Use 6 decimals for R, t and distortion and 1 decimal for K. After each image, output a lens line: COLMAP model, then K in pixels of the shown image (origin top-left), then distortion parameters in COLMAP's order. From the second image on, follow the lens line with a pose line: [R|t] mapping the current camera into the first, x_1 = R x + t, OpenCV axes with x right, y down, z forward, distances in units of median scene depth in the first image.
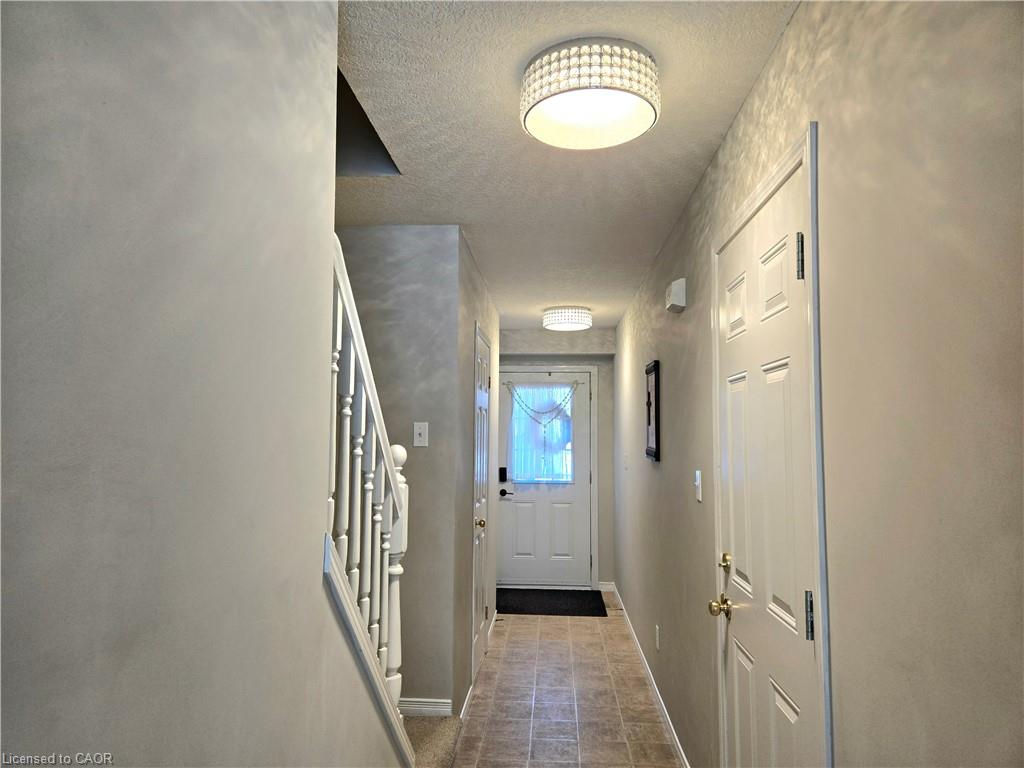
lens RADIAL K [[688.3, 0, 511.9], [0, 688.3, 383.2], [0, 0, 1]] dist [-0.000233, -0.000167]
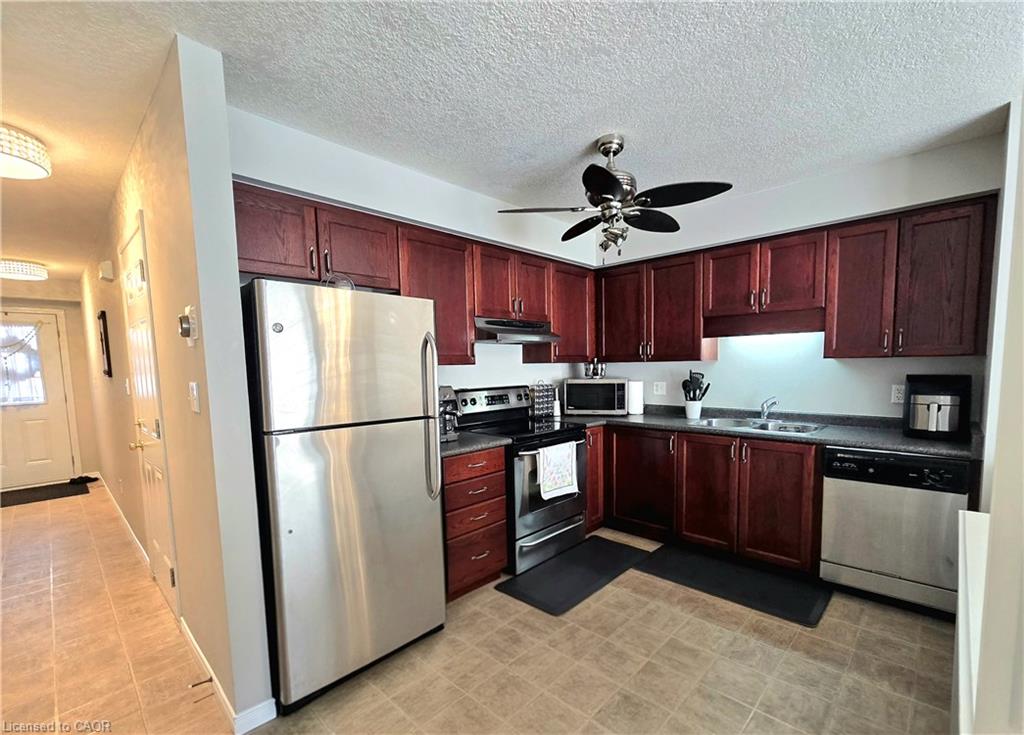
lens RADIAL K [[451.9, 0, 548.3], [0, 451.9, 402.6], [0, 0, 1]] dist [0.000484, 0.000073]
pose [[0.618181, -0.090887, 0.780763, 0.011728], [-0.034150, 0.989249, 0.142196, -0.005208], [-0.785293, -0.114565, 0.608432, -0.225331]]
